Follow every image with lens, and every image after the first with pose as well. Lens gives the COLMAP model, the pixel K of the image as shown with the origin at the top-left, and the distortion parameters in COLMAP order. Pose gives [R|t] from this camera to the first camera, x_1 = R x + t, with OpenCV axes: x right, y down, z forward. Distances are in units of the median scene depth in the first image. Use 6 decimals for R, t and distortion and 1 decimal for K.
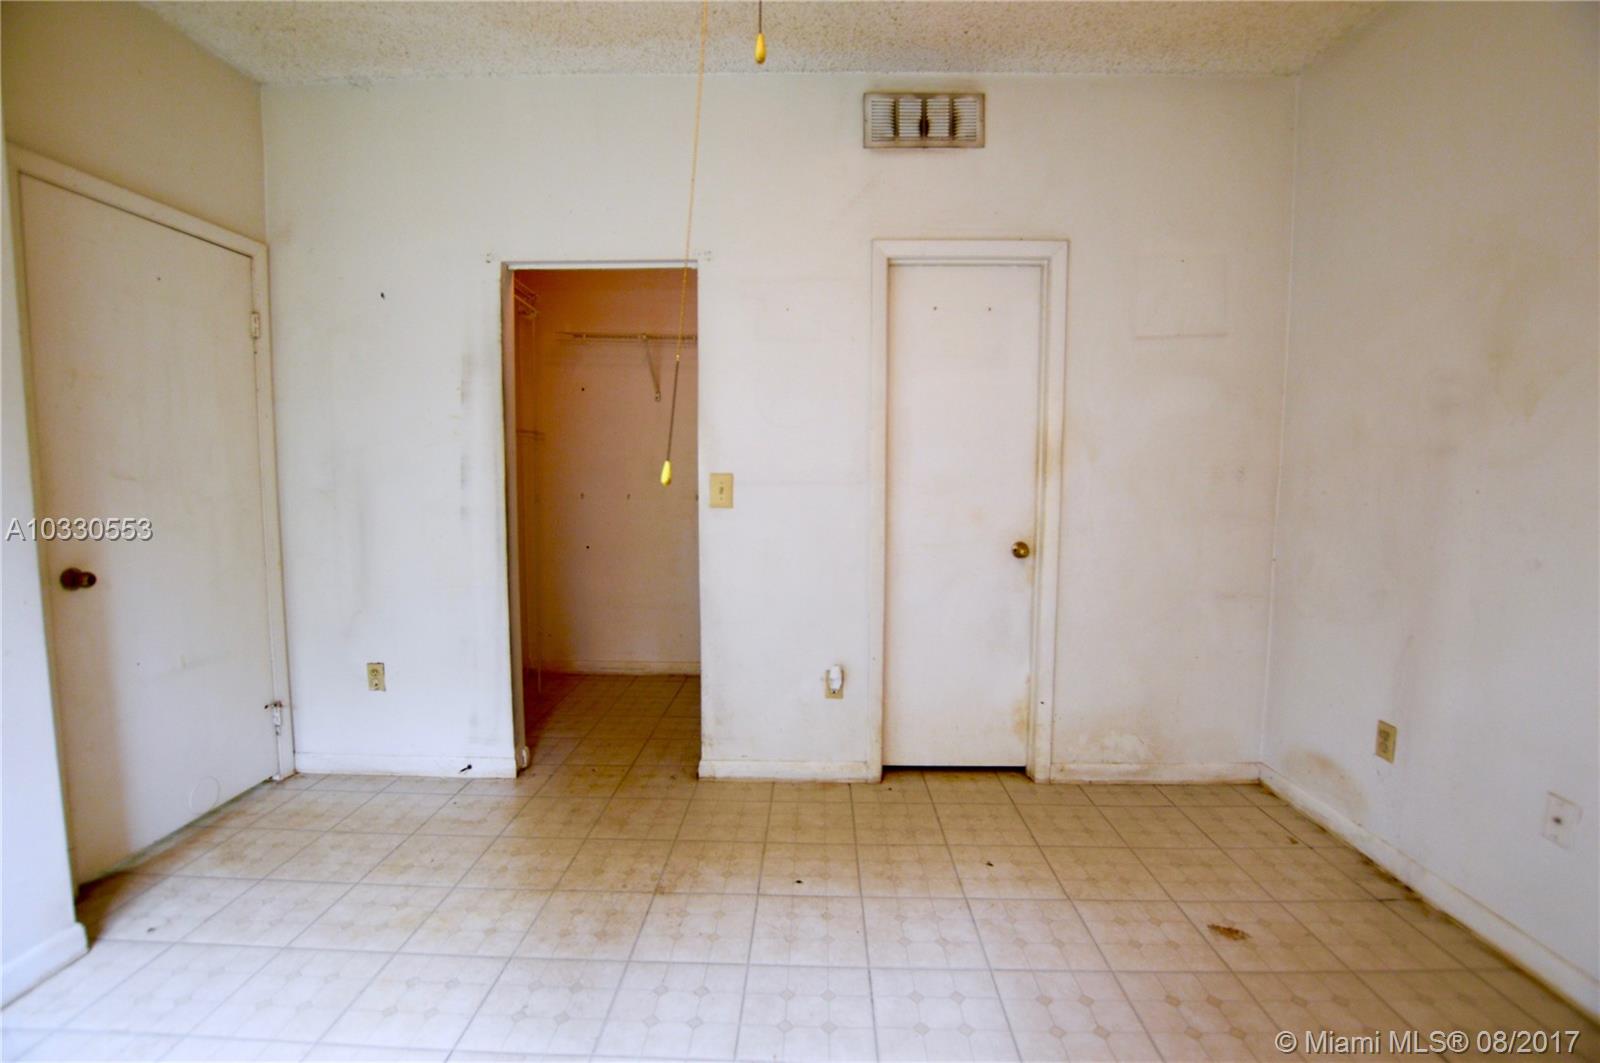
lens RADIAL K [[719.7, 0, 797.2], [0, 719.7, 530.3], [0, 0, 1]] dist [-0.025870, -0.000208]
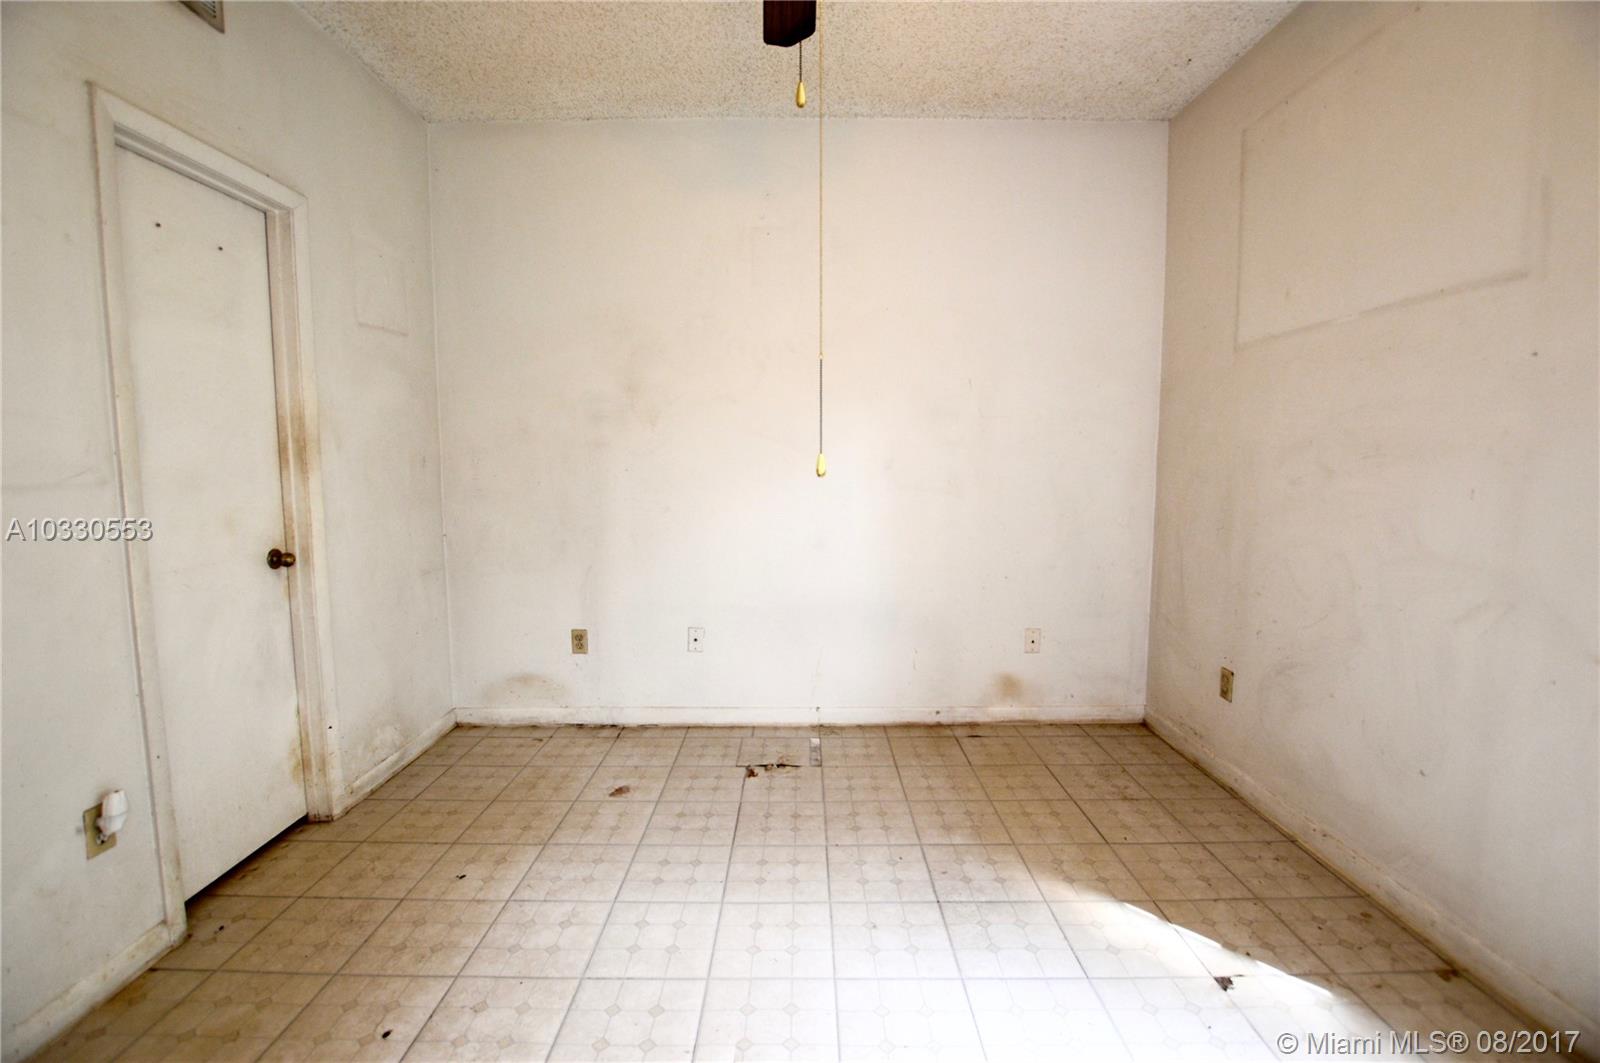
lens RADIAL K [[719.7, 0, 796.1], [0, 719.7, 527.6], [0, 0, 1]] dist [-0.025870, -0.000208]
pose [[-0.020787, -0.095849, 0.995179, -0.570042], [0.087422, 0.991407, 0.097312, -0.038921], [-0.995954, 0.089023, -0.012229, 0.478895]]
